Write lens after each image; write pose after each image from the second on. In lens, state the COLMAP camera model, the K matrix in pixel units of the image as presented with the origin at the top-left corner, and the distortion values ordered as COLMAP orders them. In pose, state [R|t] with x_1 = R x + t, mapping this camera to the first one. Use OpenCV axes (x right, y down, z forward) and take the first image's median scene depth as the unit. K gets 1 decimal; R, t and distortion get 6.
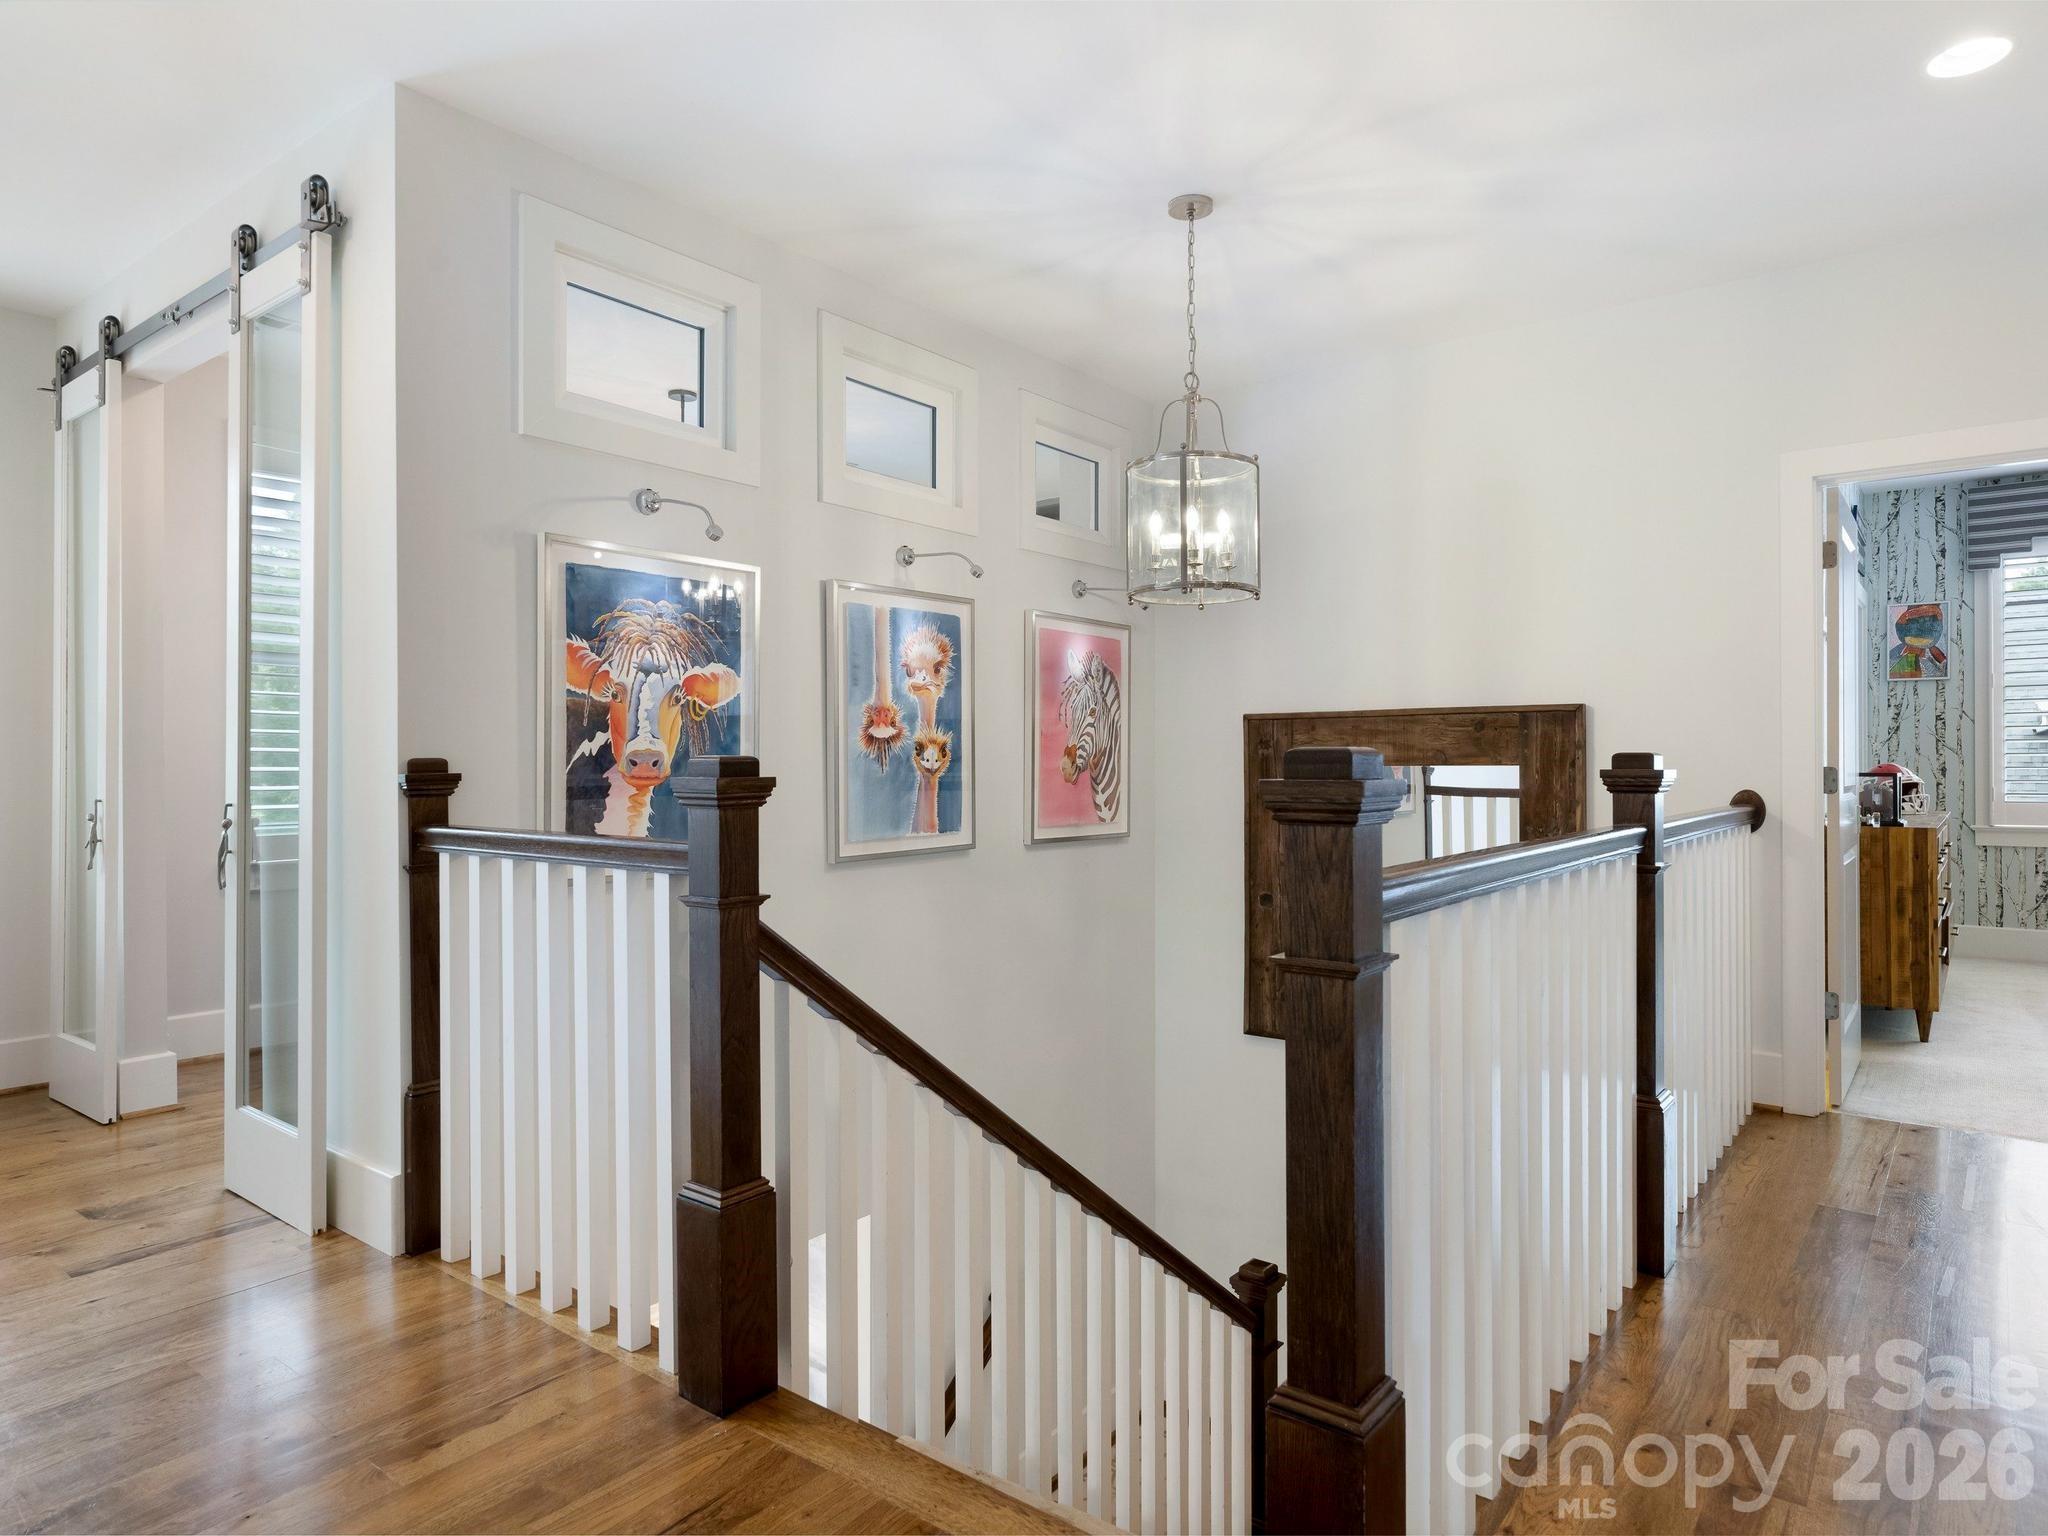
lens RADIAL K [[1227.7, 0, 1024.9], [0, 1227.7, 762.0], [0, 0, 1]] dist [-0.000535, 0.000586]
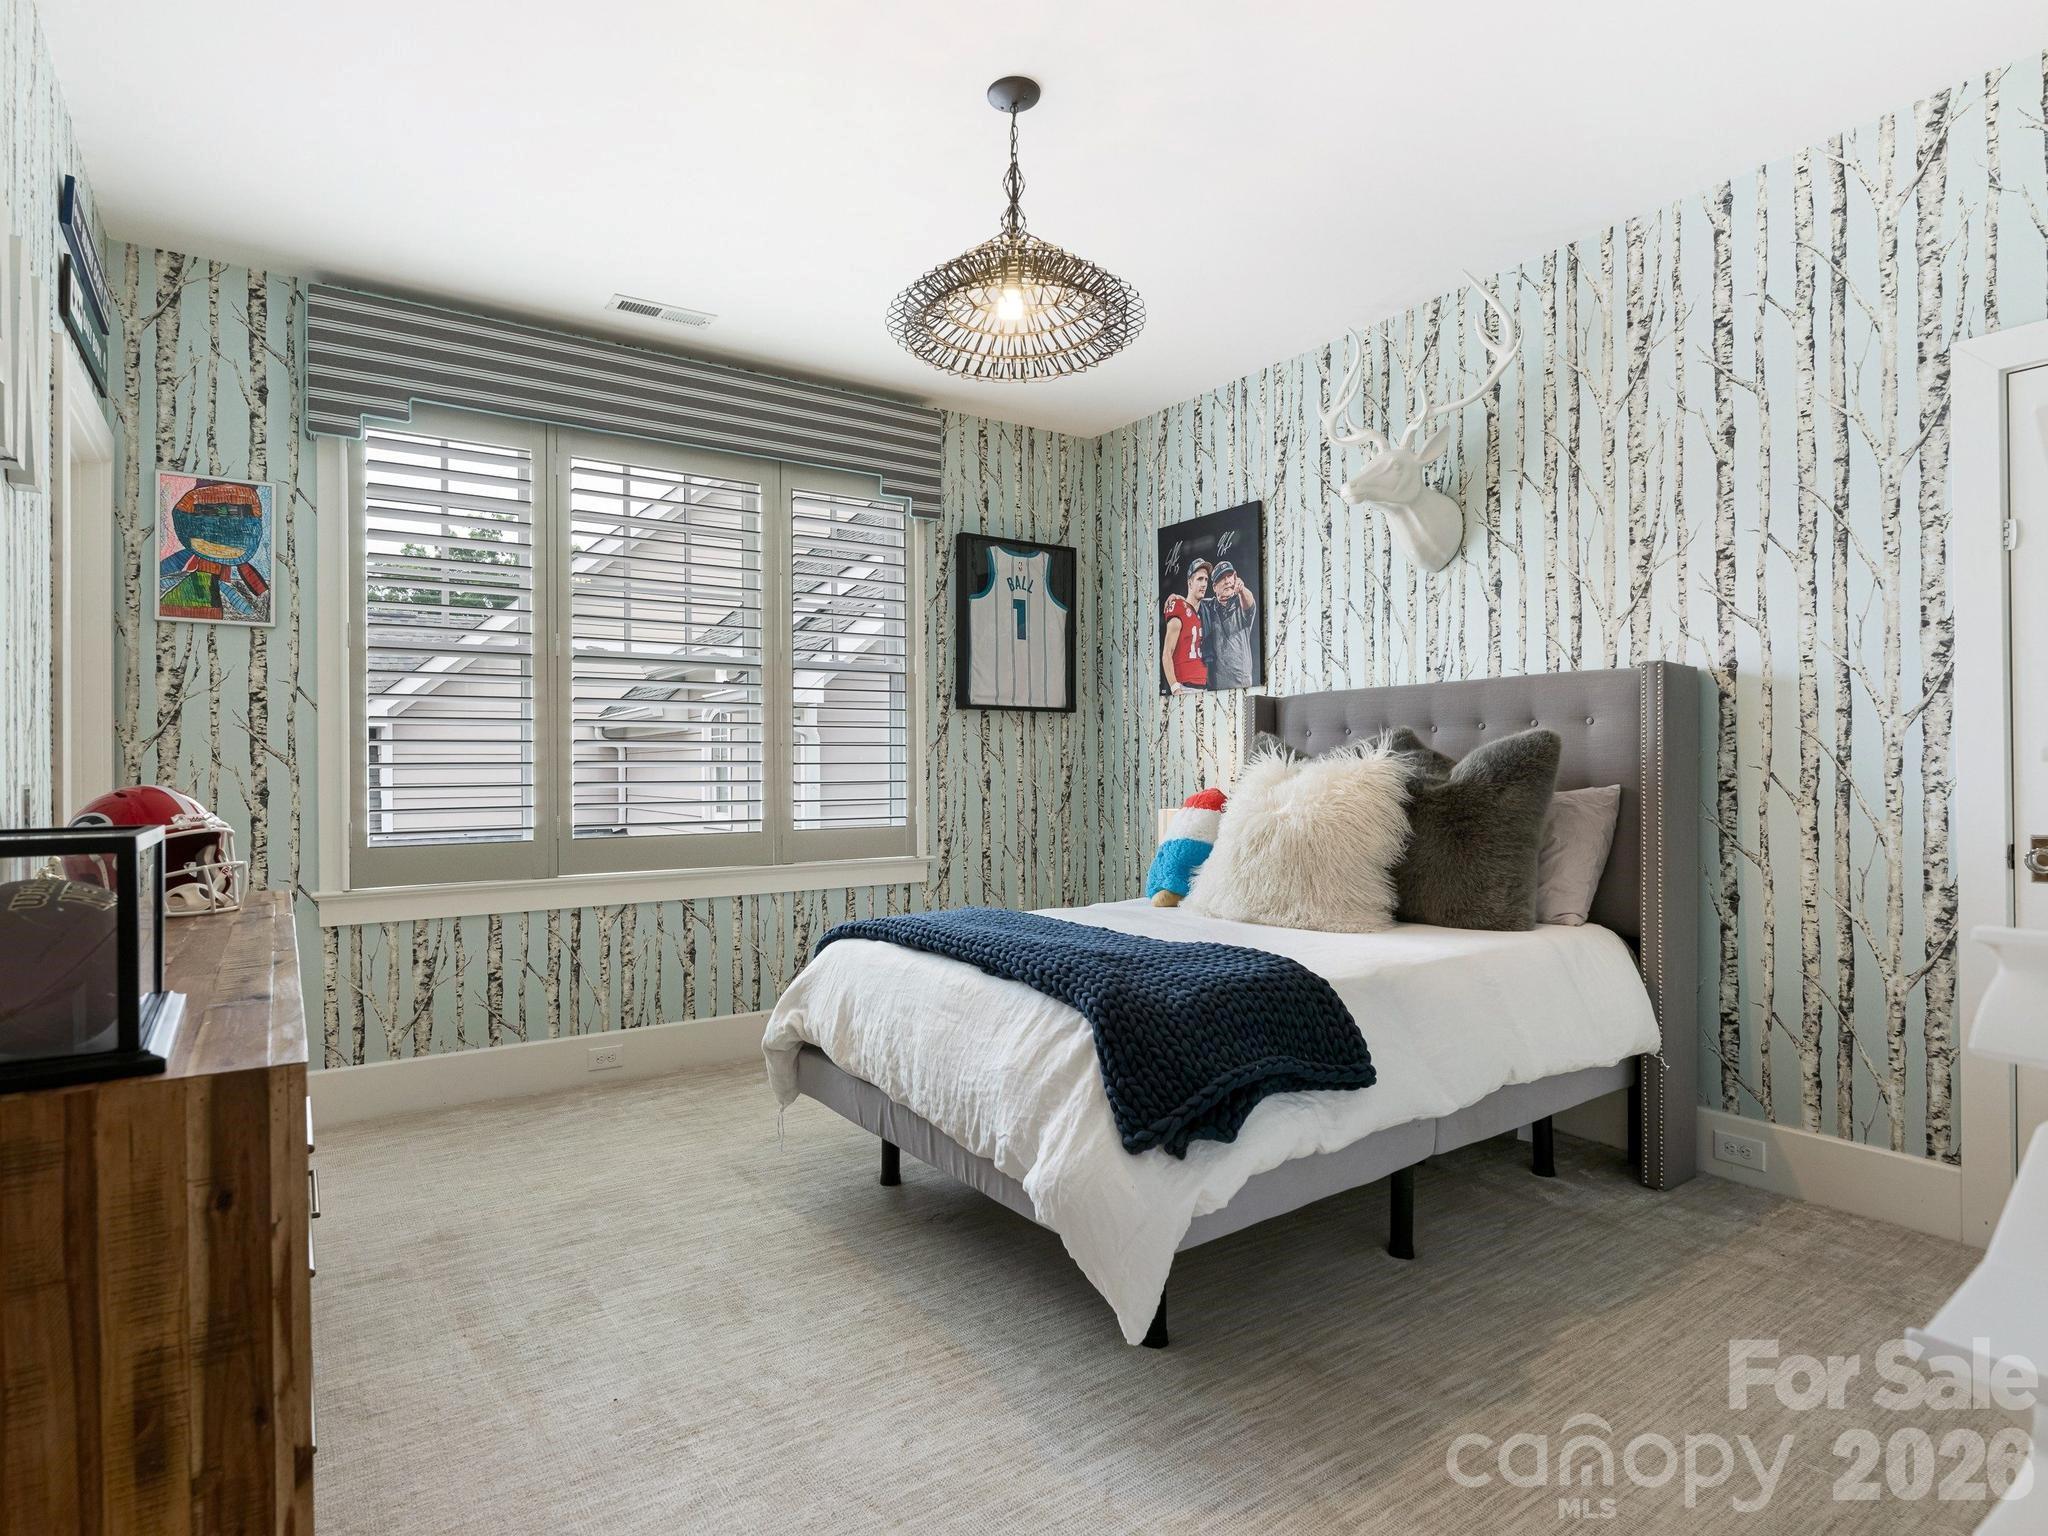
lens RADIAL K [[1095.2, 0, 1025.2], [0, 1095.2, 768.8], [0, 0, 1]] dist [-0.001309, 0.000121]
pose [[0.298095, 0.002469, 0.954533, 0.386945], [0.003329, 0.999988, -0.003627, -0.001728], [-0.954530, 0.004259, 0.298083, 0.534699]]
